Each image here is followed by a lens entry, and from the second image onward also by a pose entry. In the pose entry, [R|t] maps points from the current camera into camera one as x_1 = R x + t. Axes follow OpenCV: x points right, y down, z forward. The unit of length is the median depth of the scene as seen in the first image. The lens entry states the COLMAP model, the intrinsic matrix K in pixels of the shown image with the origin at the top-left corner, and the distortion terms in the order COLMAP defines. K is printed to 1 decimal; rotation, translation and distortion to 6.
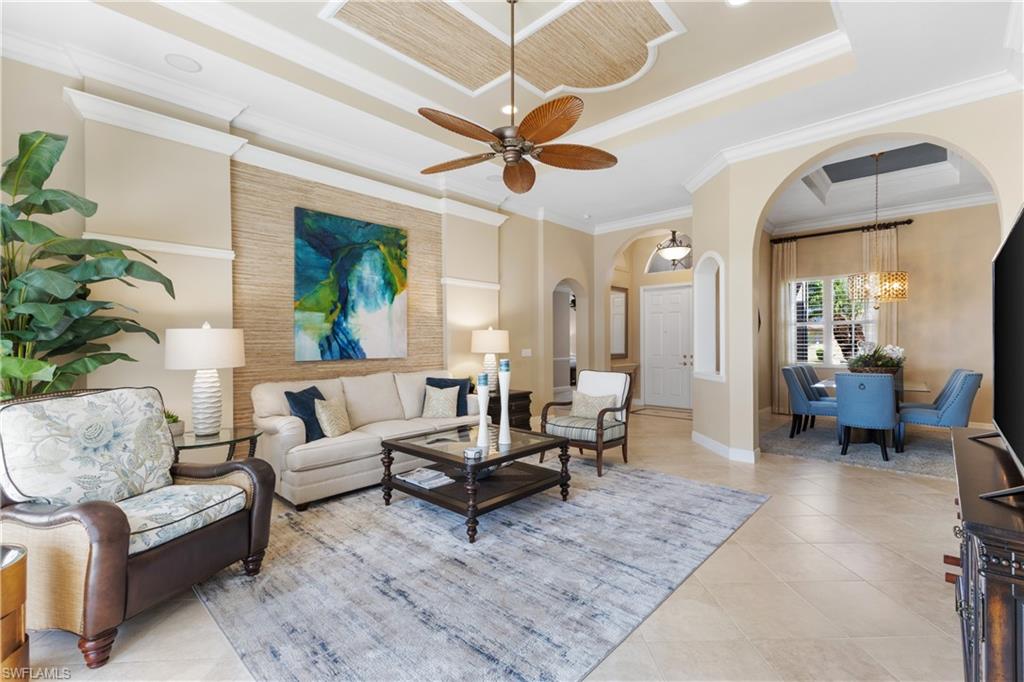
lens RADIAL K [[456.8, 0, 511.8], [0, 456.8, 341.2], [0, 0, 1]] dist [0.016460, 0.000224]
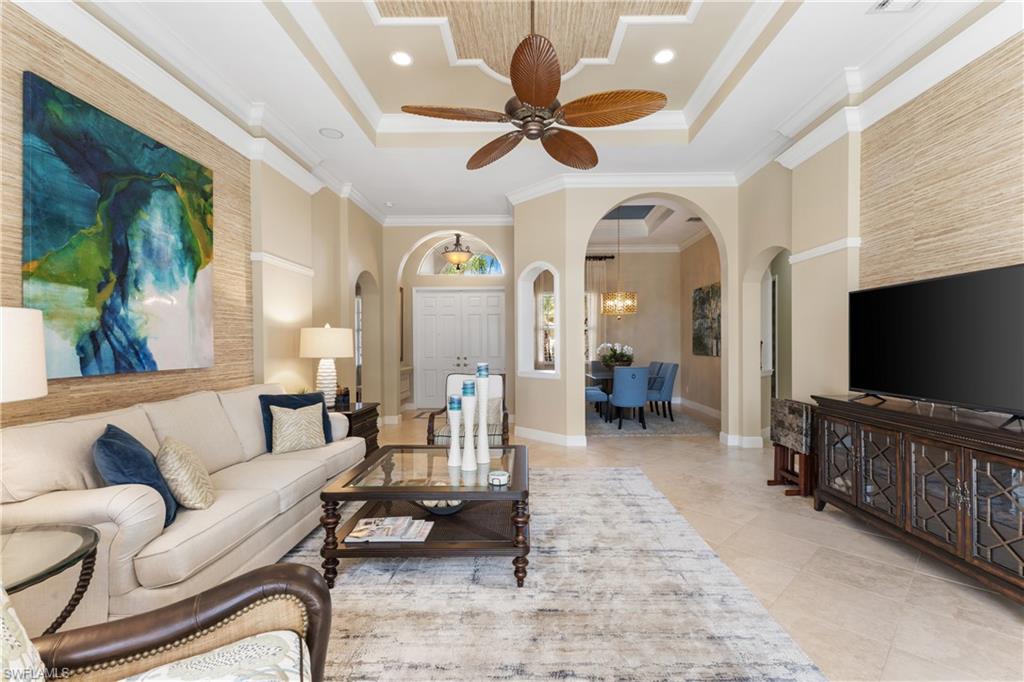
lens RADIAL K [[456.8, 0, 535.9], [0, 456.8, 343.3], [0, 0, 1]] dist [0.016460, 0.000224]
pose [[0.731768, 0.000353, 0.681554, -0.372039], [0.002049, 0.999994, -0.002718, 0.004997], [-0.681551, 0.003386, 0.731763, 0.227278]]
